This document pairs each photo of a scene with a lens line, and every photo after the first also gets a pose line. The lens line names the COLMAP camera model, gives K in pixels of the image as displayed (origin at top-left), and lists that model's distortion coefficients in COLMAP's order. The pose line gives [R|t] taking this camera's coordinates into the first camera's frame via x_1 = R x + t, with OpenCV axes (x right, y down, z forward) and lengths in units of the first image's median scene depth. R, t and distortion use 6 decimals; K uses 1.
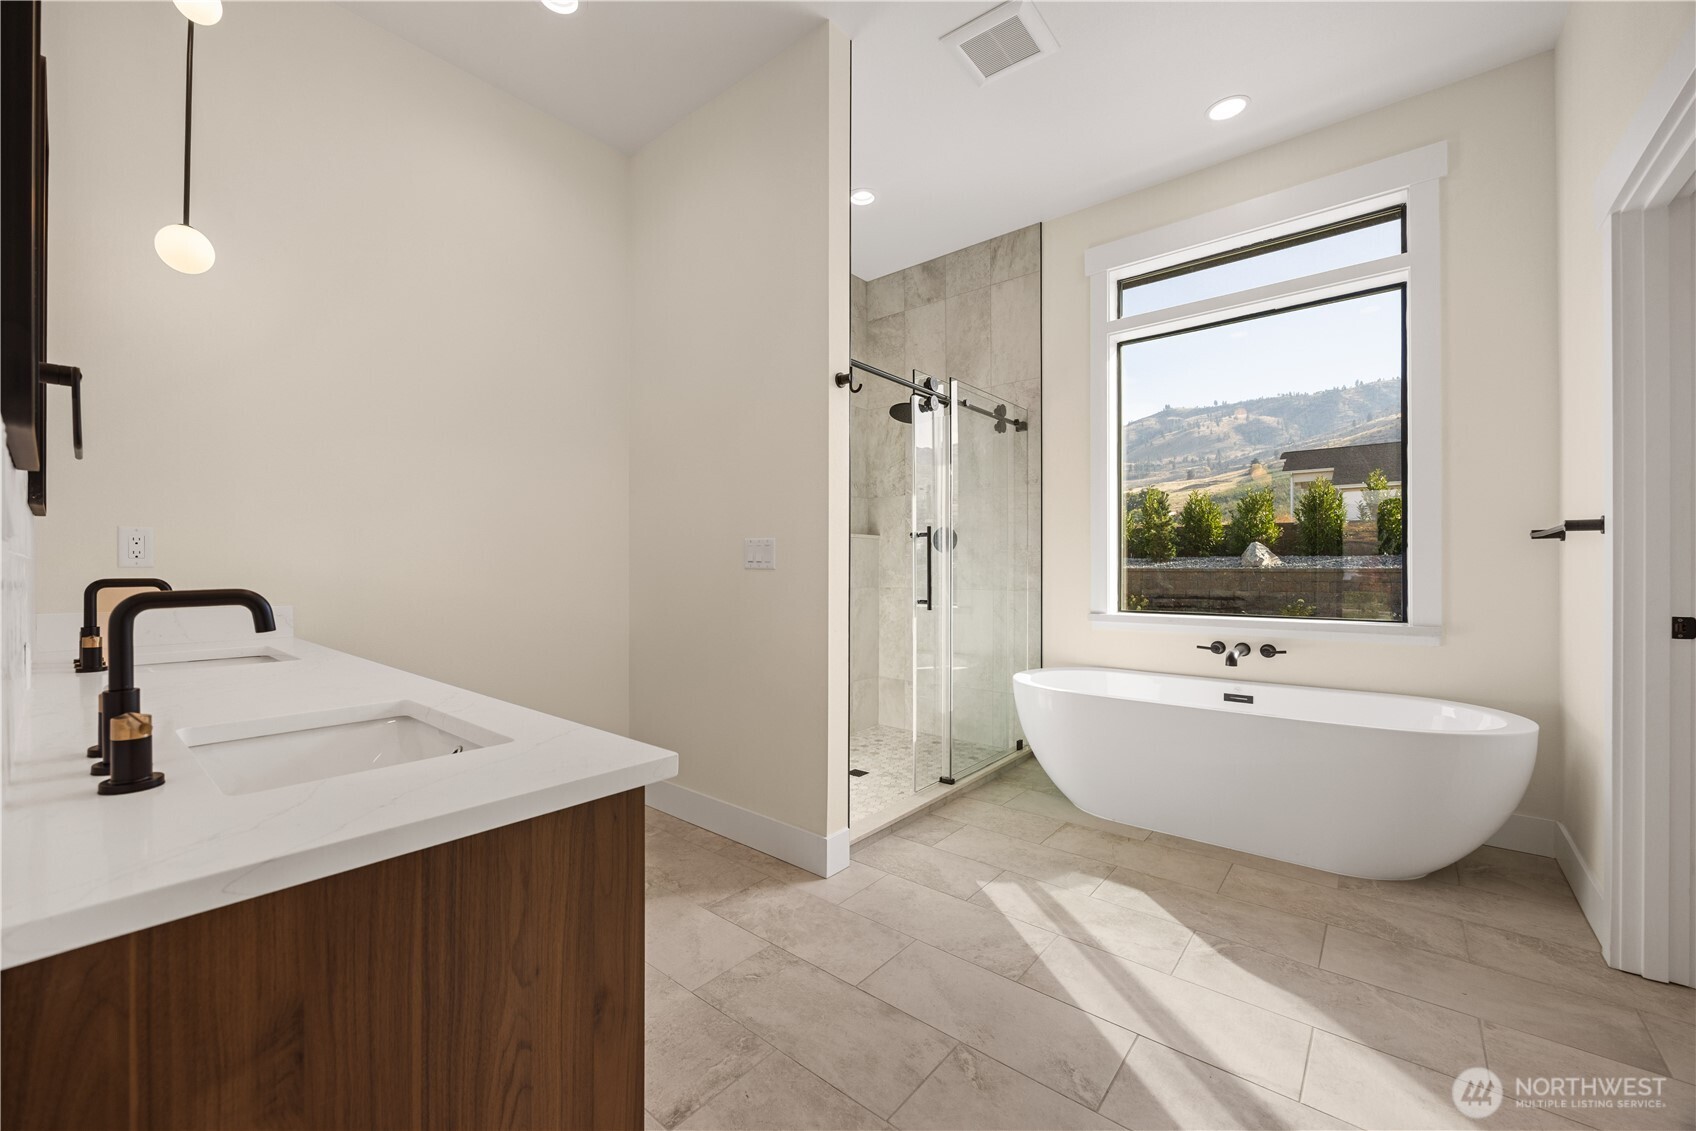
lens RADIAL K [[655.9, 0, 838.1], [0, 655.9, 568.3], [0, 0, 1]] dist [-0.008188, 0.001340]
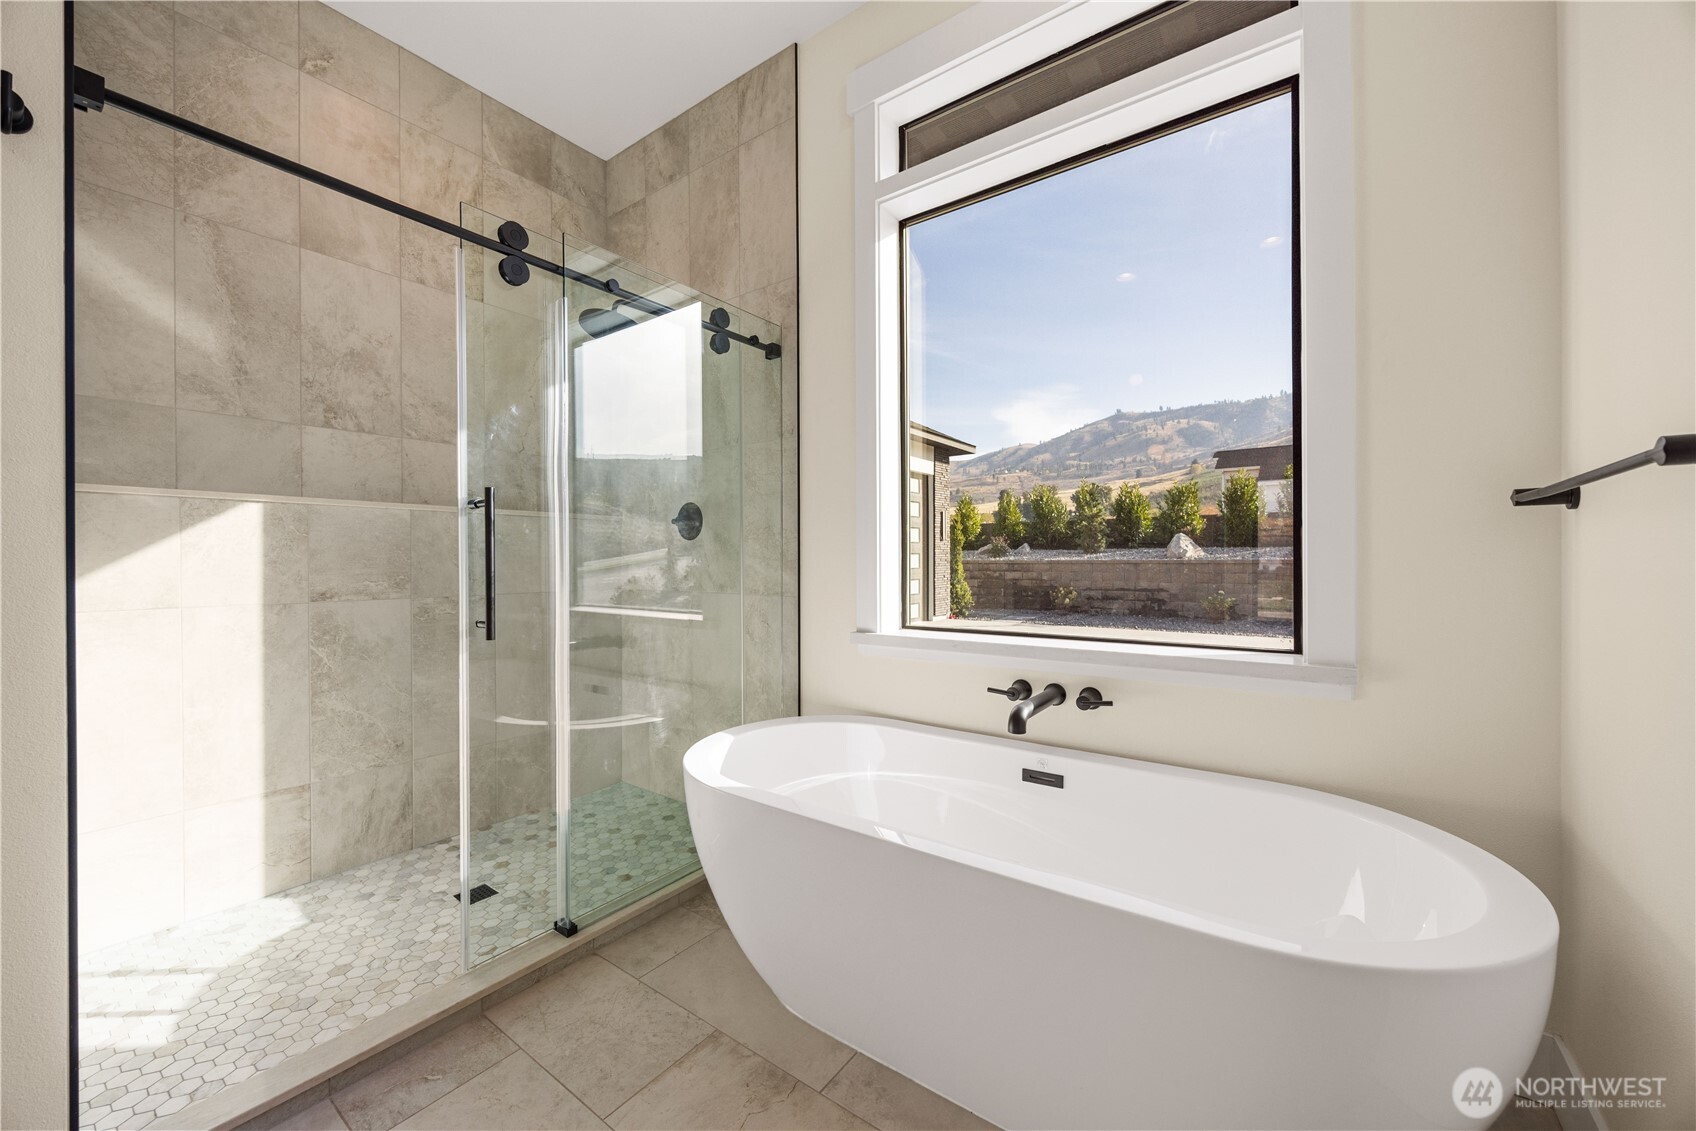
lens RADIAL K [[655.9, 0, 853.7], [0, 655.9, 563.3], [0, 0, 1]] dist [-0.008188, 0.001340]
pose [[0.995566, -0.003408, 0.094000, 0.296026], [0.003061, 0.999988, 0.003840, -0.001647], [-0.094012, -0.003535, 0.995565, 0.321020]]
